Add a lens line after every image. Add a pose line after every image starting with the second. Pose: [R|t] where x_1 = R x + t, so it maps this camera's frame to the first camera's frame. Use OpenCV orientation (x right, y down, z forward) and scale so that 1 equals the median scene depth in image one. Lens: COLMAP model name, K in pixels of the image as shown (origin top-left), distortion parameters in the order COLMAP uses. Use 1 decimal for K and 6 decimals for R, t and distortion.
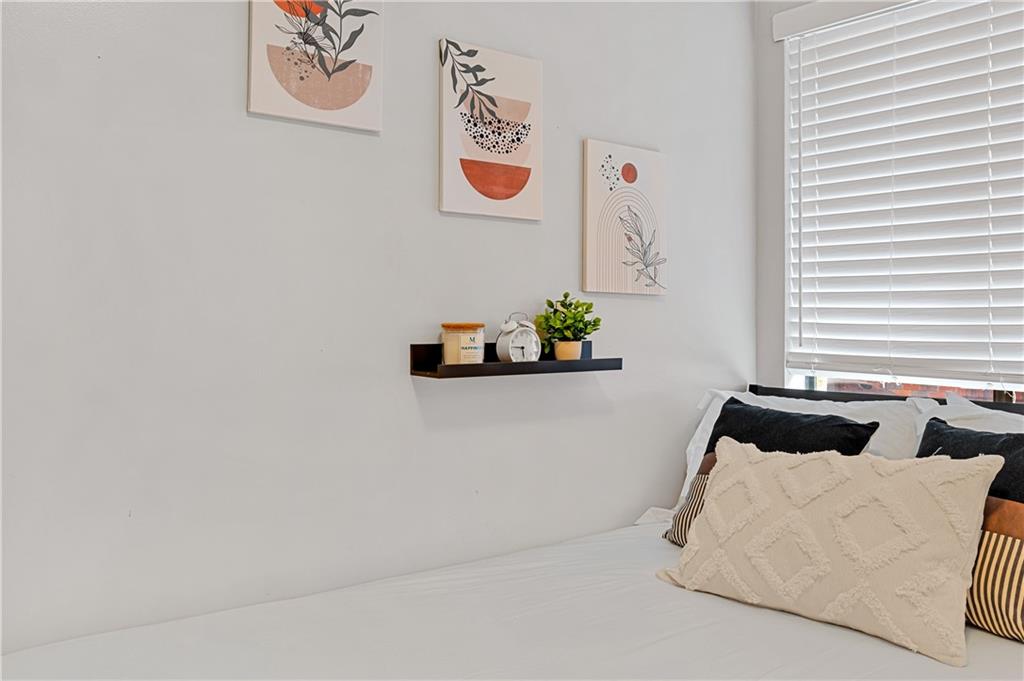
lens RADIAL K [[890.1, 0, 513.7], [0, 890.1, 320.0], [0, 0, 1]] dist [-0.016312, 0.001590]
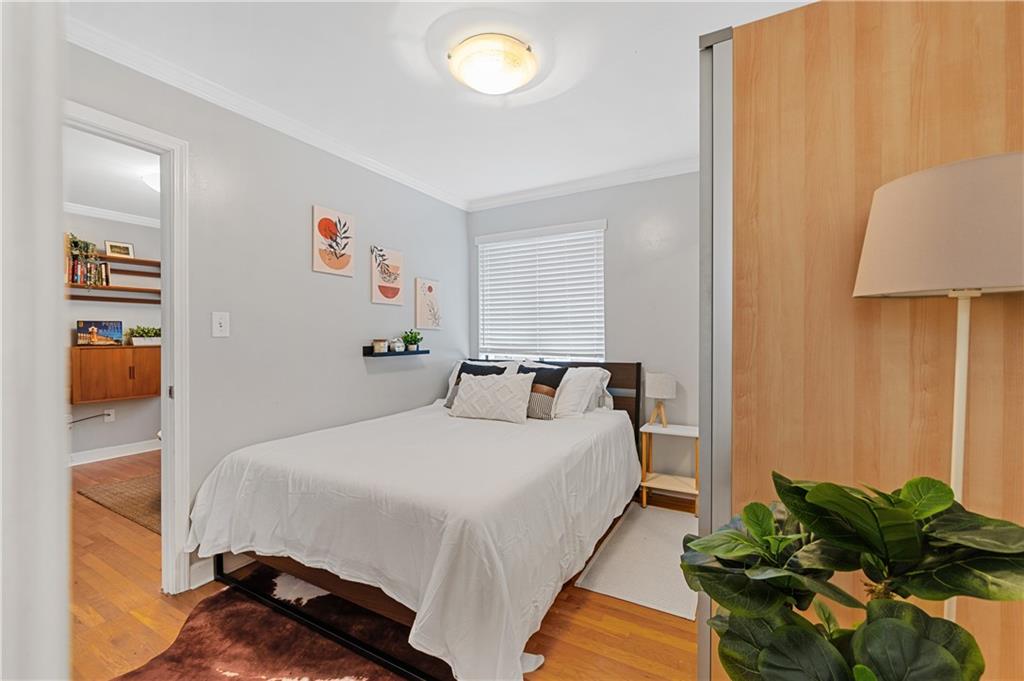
lens RADIAL K [[433.2, 0, 512.0], [0, 433.2, 340.5], [0, 0, 1]] dist [-0.000325, -0.000091]
pose [[0.925379, -0.010076, 0.378909, -0.197962], [0.005843, 0.999907, 0.012320, -0.007528], [-0.378998, -0.009186, 0.925352, -0.541601]]
